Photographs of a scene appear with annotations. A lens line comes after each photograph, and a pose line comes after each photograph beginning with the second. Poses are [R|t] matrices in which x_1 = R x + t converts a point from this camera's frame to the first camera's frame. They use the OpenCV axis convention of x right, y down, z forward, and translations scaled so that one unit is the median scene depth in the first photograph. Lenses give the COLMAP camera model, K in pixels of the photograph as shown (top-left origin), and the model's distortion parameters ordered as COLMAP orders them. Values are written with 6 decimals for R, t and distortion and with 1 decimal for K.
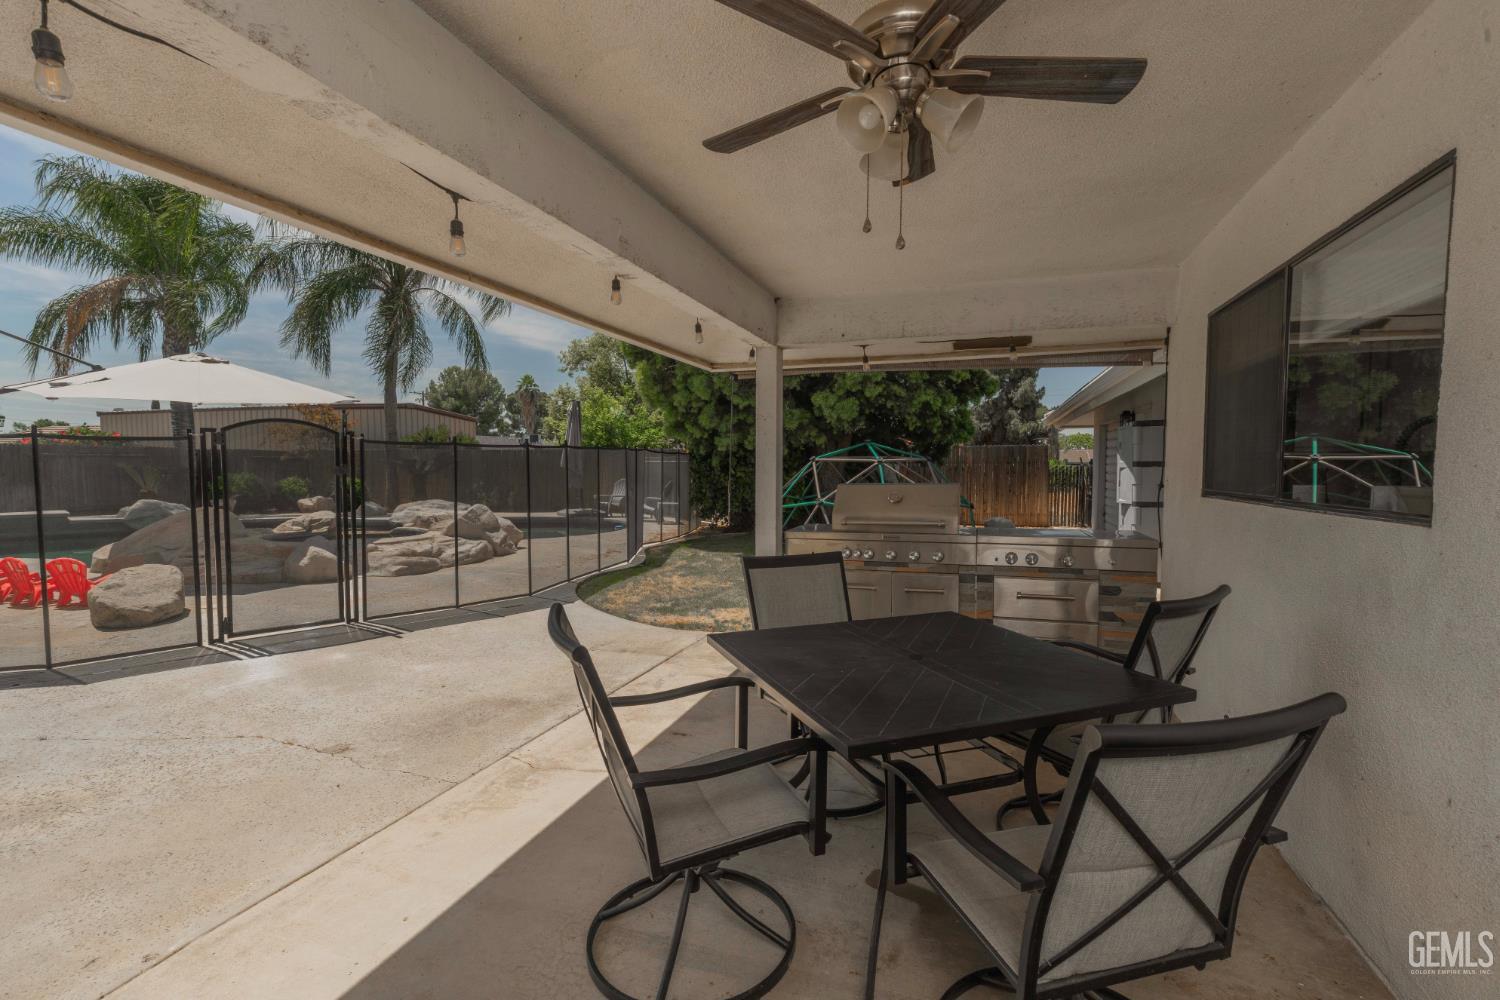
lens RADIAL K [[676.6, 0, 754.2], [0, 676.6, 505.1], [0, 0, 1]] dist [0.002679, -0.001470]
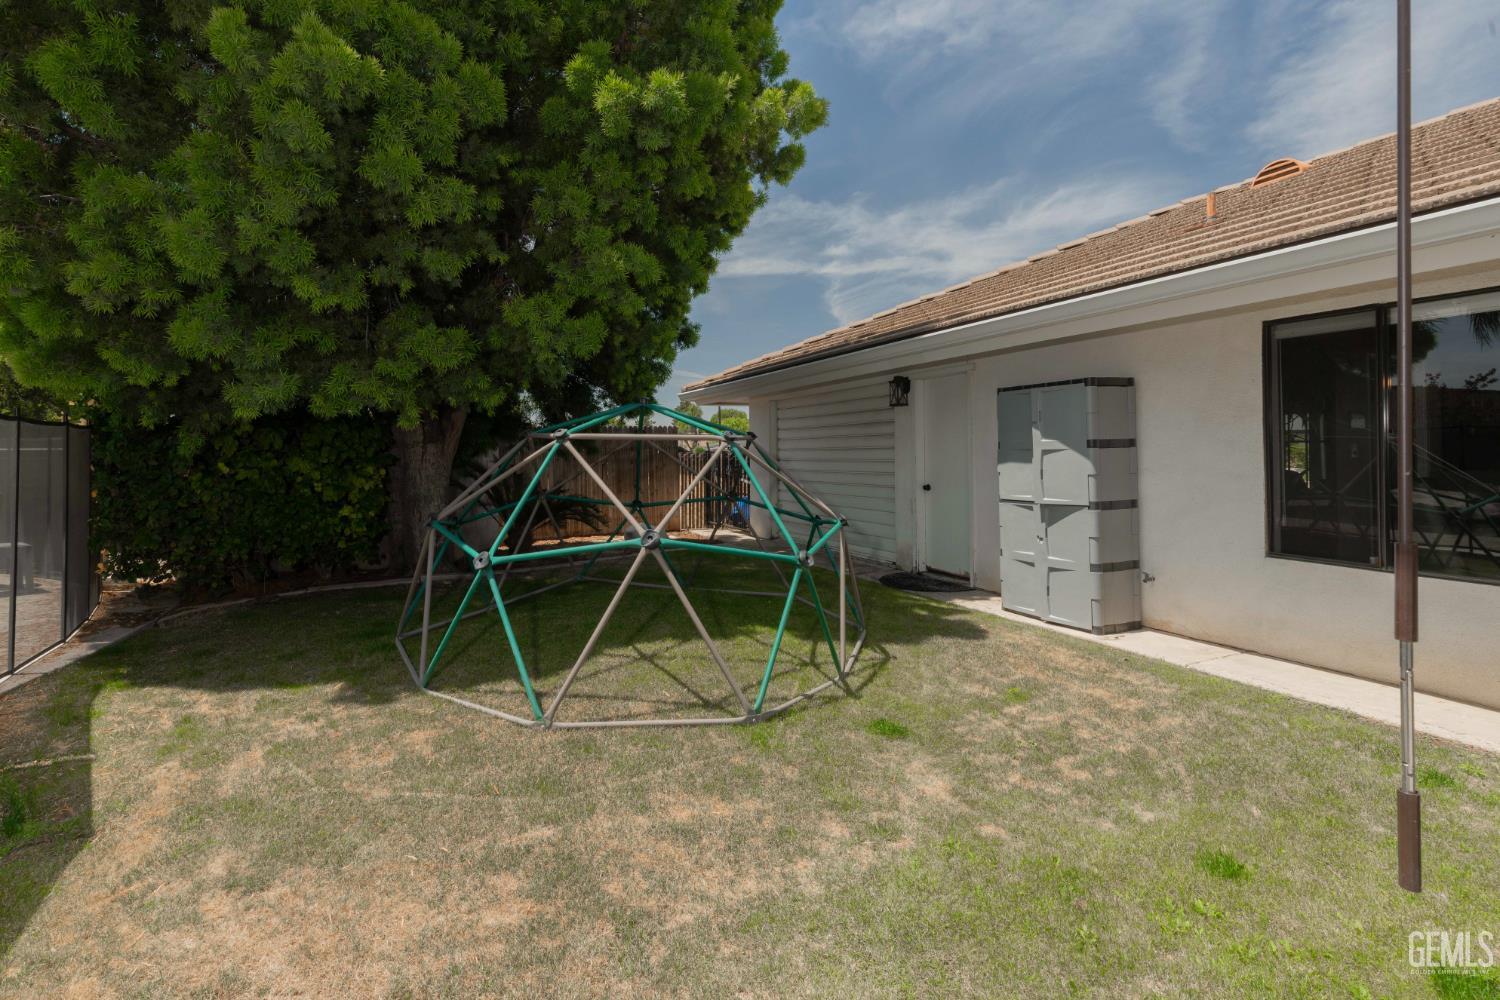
lens RADIAL K [[676.6, 0, 689.9], [0, 676.6, 448.3], [0, 0, 1]] dist [0.002679, -0.001470]
pose [[0.743112, -0.001611, 0.669165, -0.123323], [0.047781, 0.997572, -0.050660, -0.029896], [-0.667459, 0.069619, 0.741385, 0.548569]]
